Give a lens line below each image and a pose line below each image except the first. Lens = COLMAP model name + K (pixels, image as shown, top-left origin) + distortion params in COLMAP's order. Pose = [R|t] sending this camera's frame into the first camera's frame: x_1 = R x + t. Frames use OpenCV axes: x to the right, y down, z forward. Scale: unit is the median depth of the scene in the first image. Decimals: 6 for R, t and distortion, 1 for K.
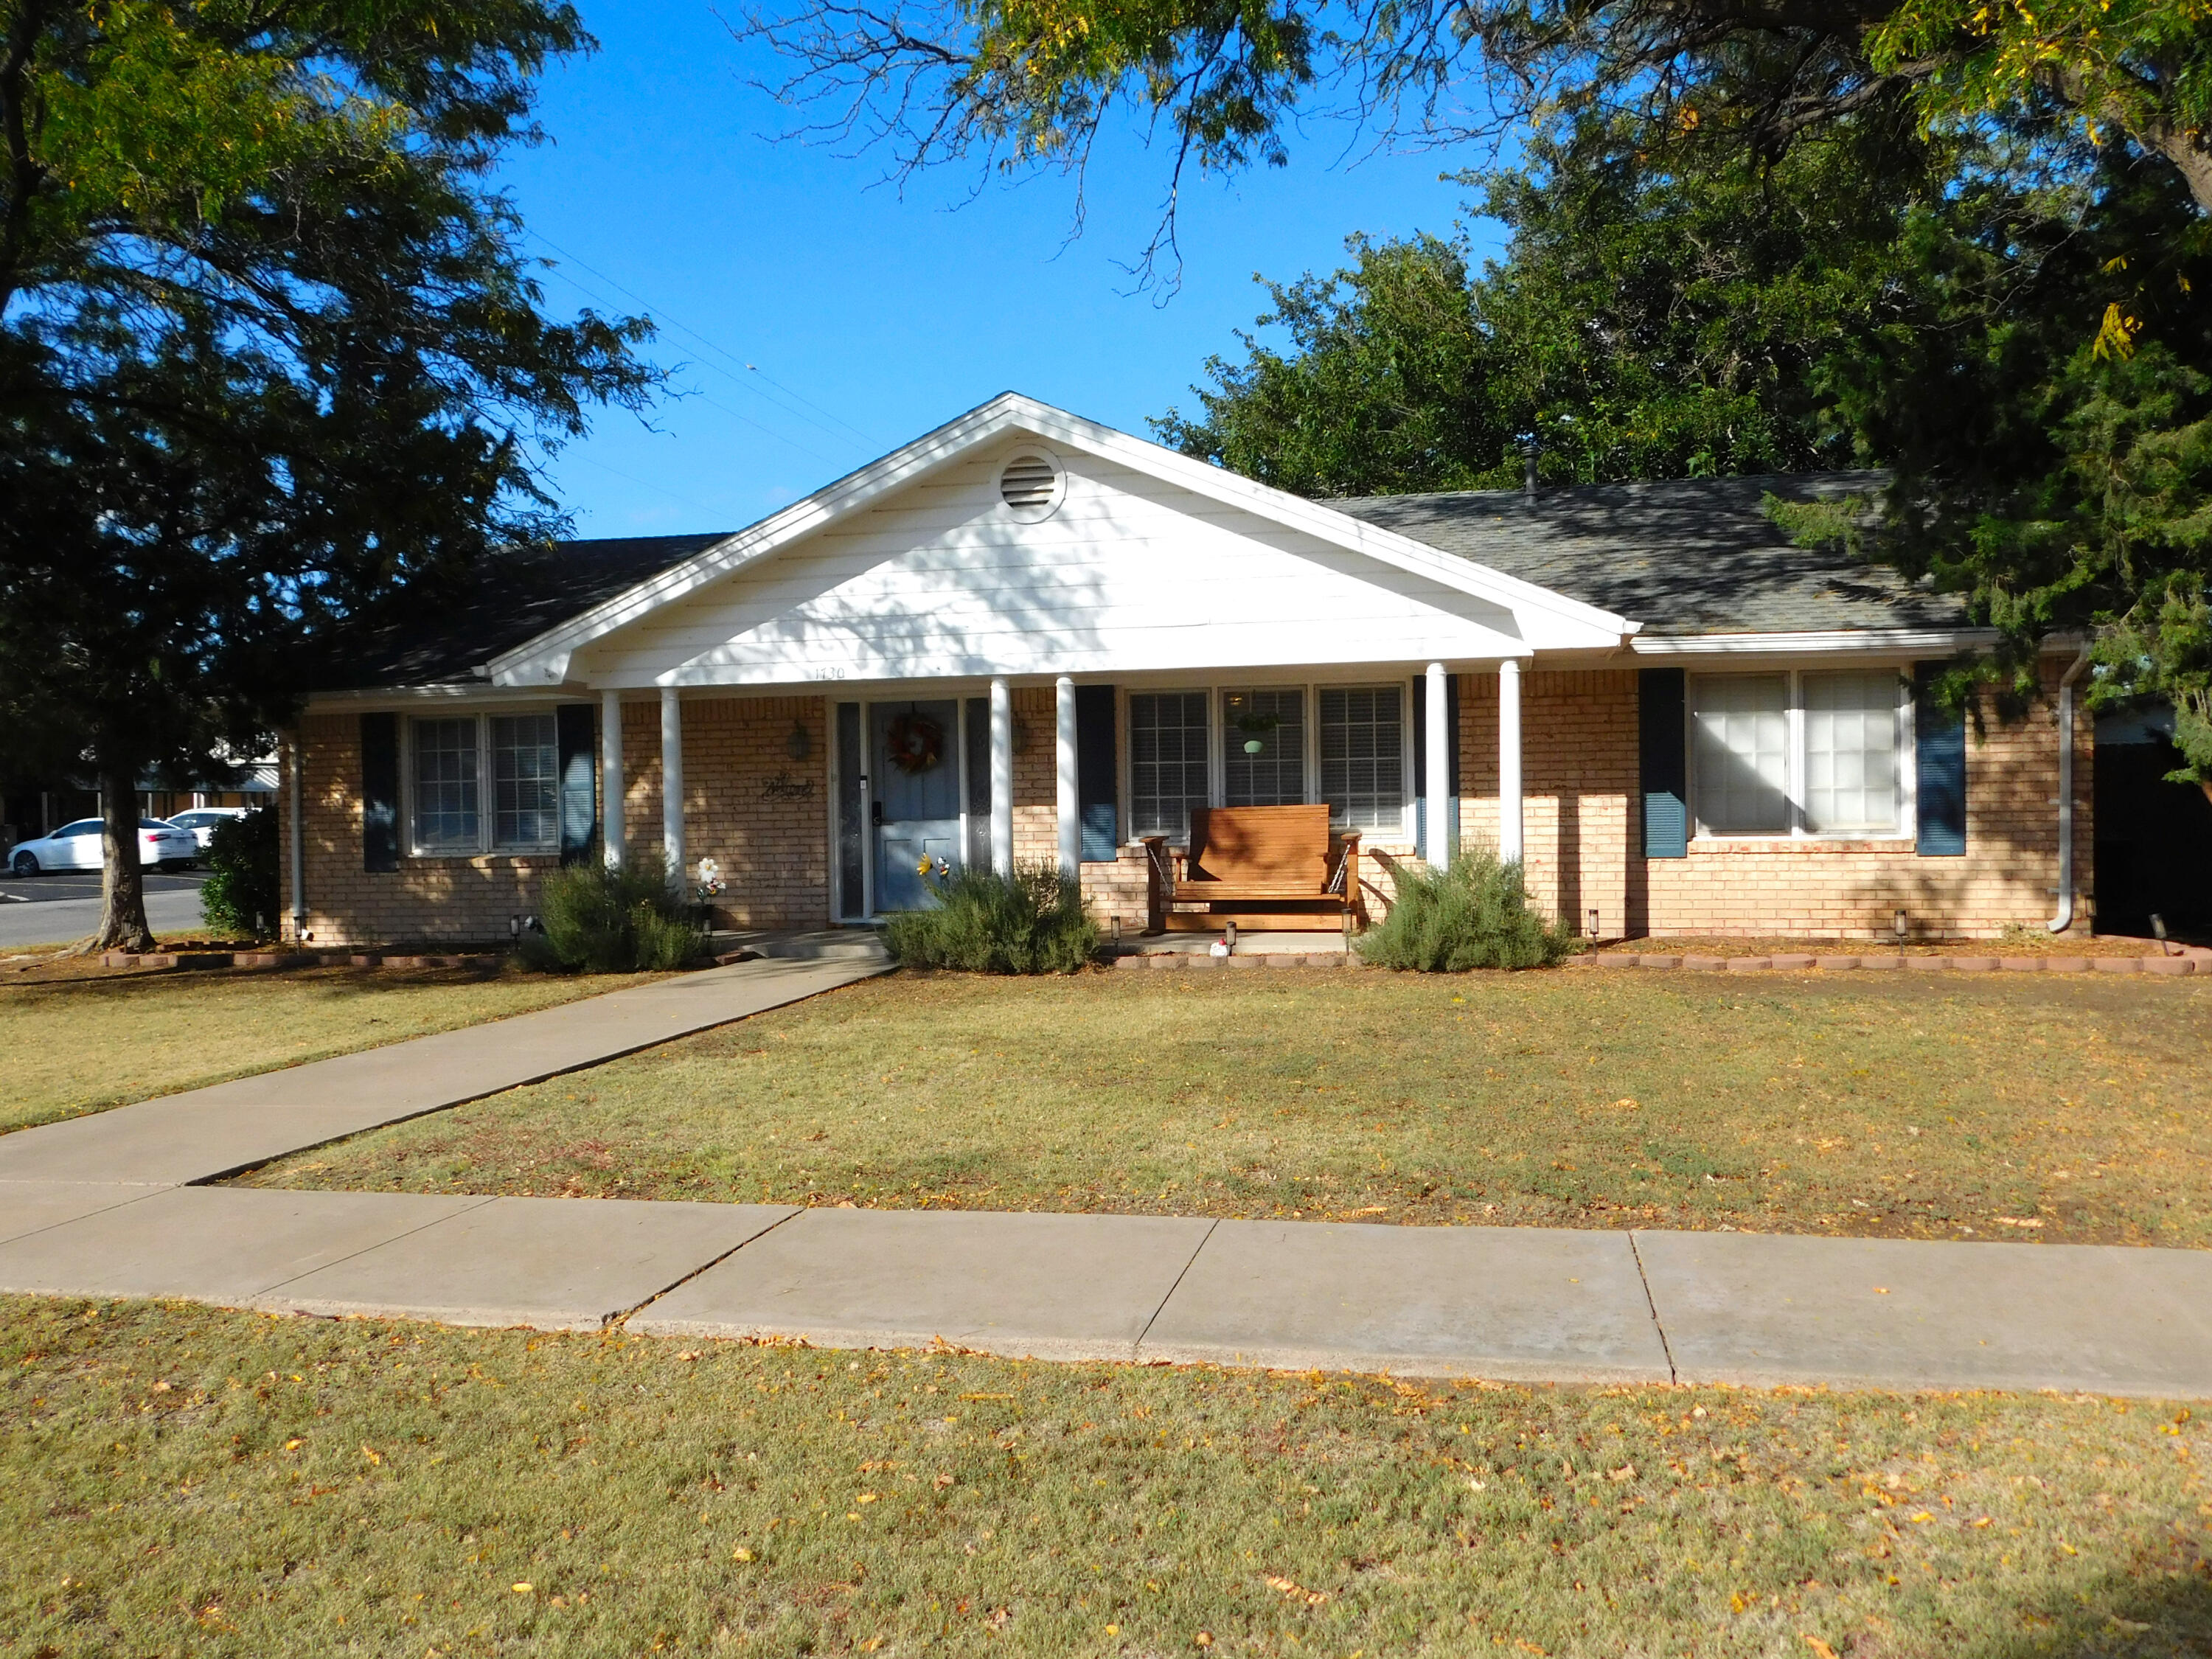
lens RADIAL K [[1810.8, 0, 1108.1], [0, 1810.8, 818.2], [0, 0, 1]] dist [0.002335, 0.007262]
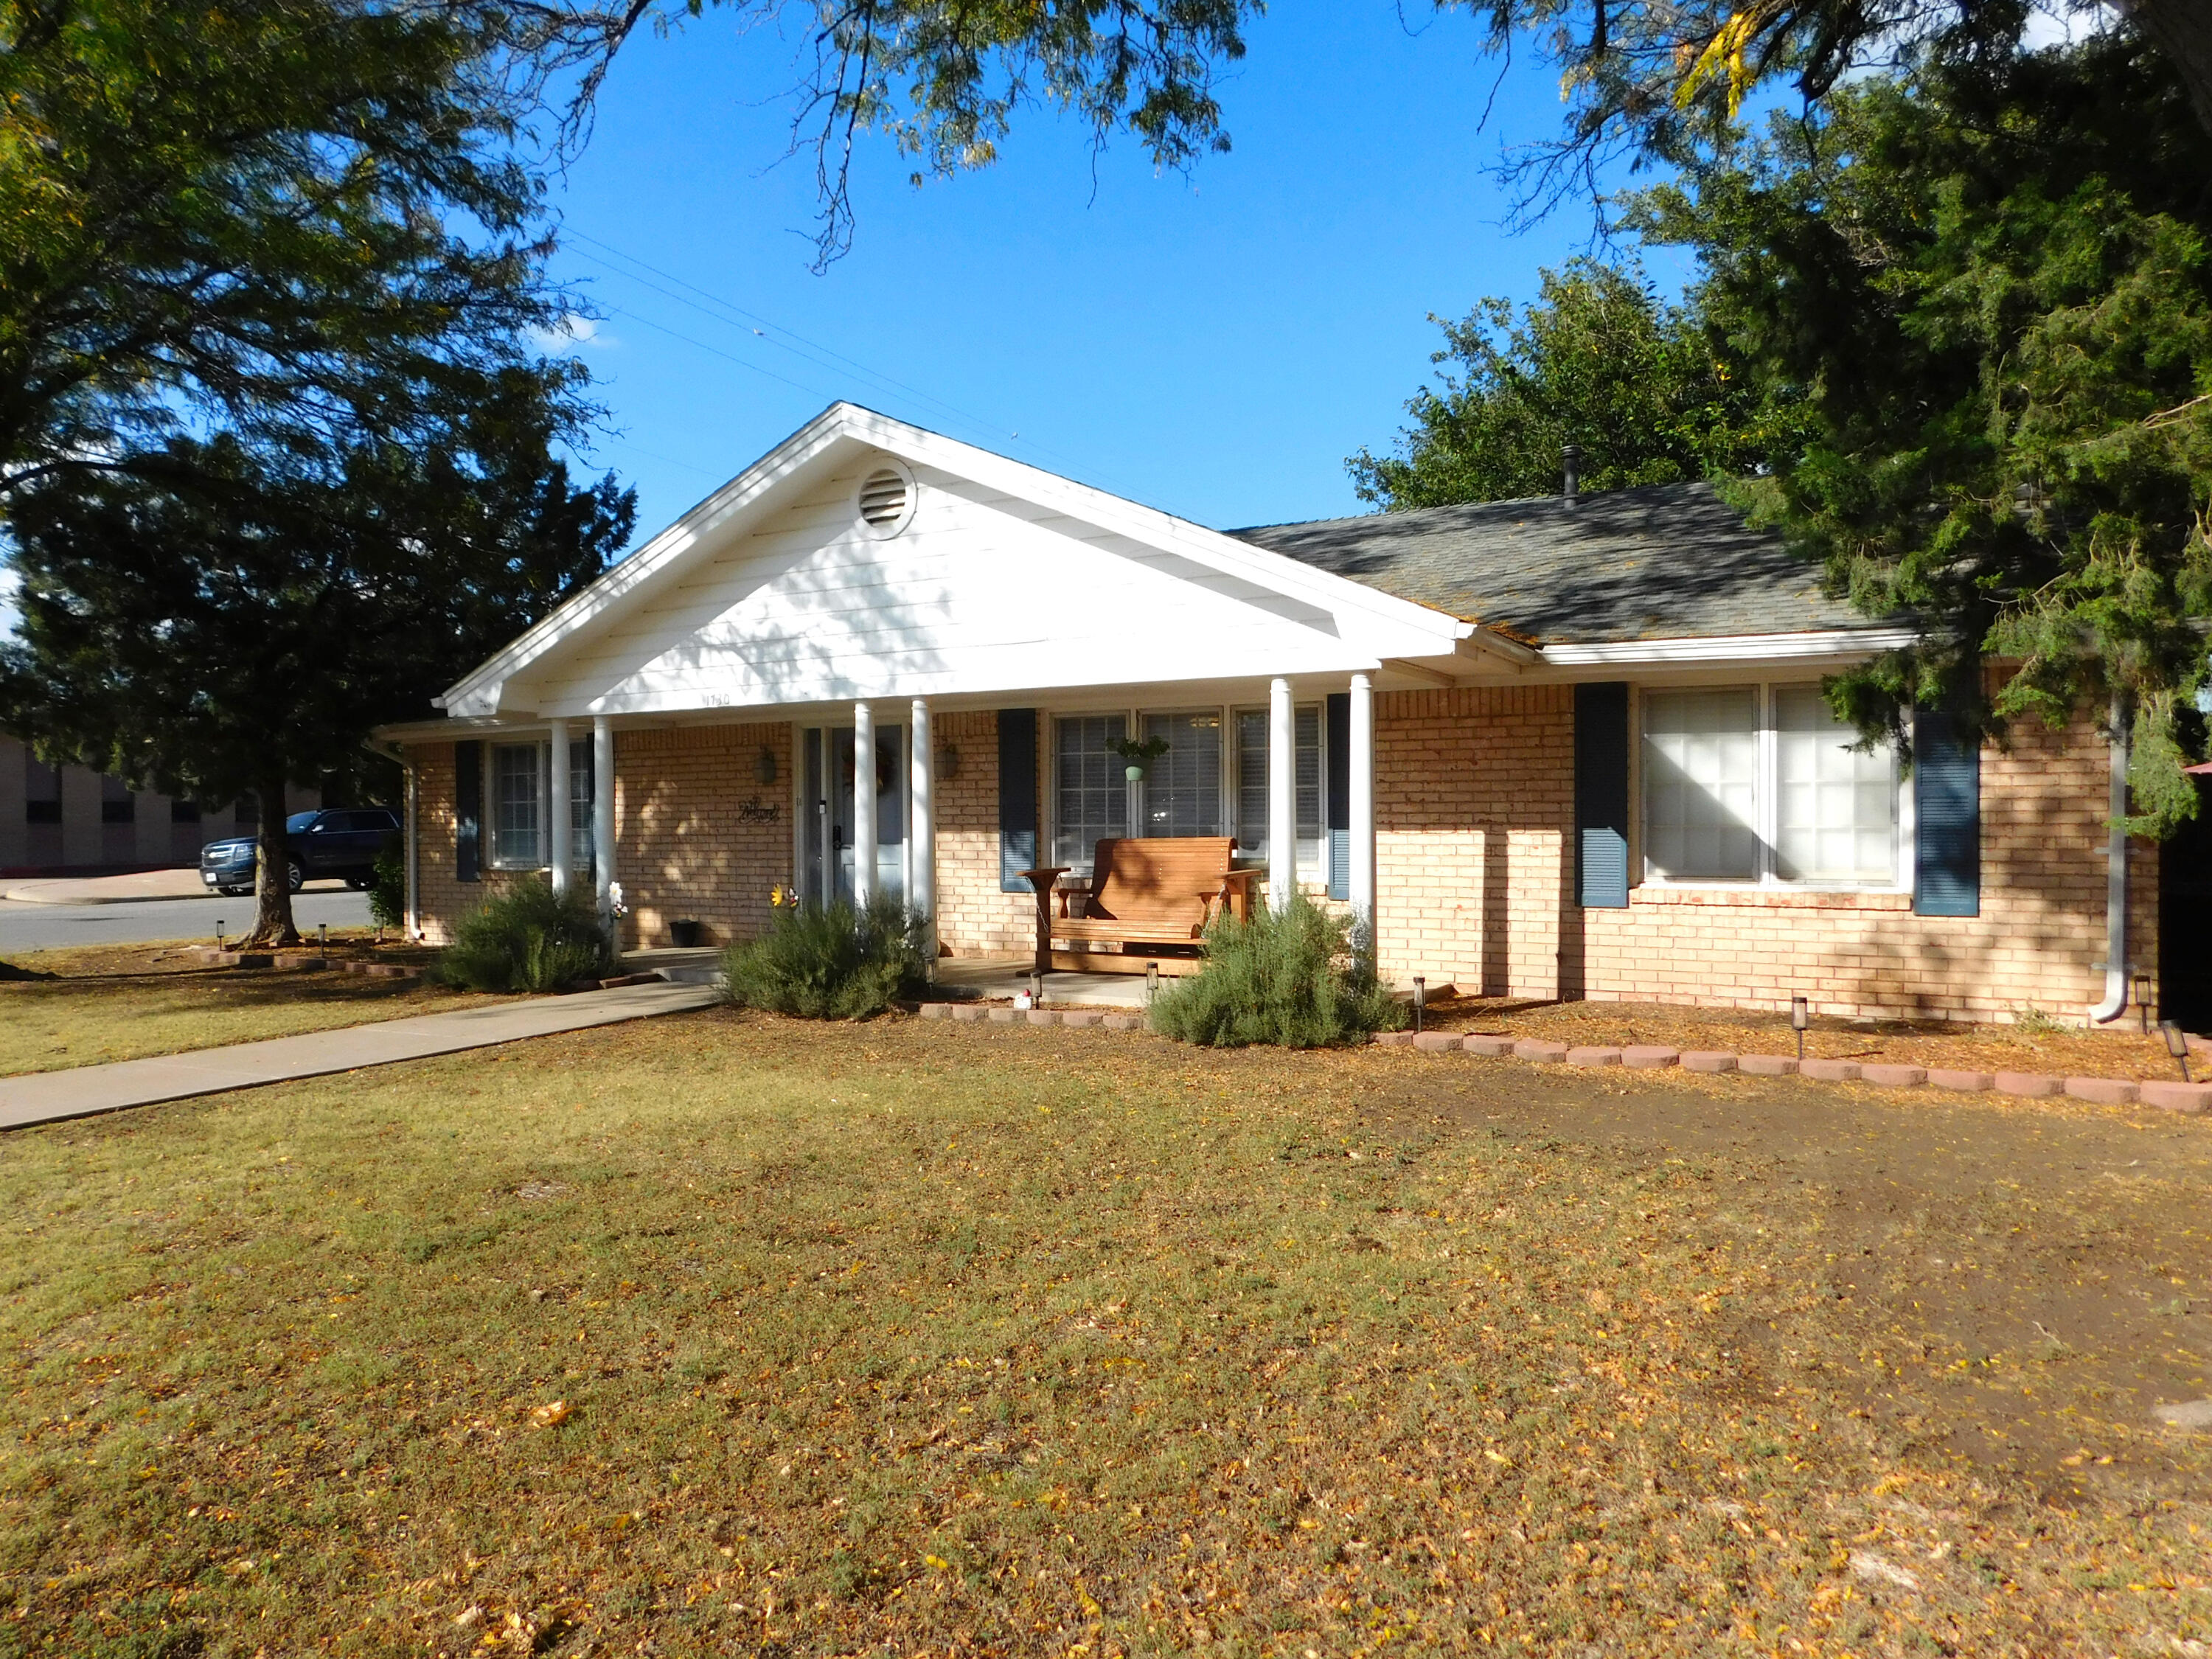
lens RADIAL K [[1481.8, 0, 1106.0], [0, 1481.8, 829.5], [0, 0, 1]] dist [-0.070415, 0.061272]
pose [[0.959682, 0.013023, -0.280788, 0.280490], [-0.011035, 0.999902, 0.008661, -0.017833], [0.280873, -0.005213, 0.959731, 0.283691]]
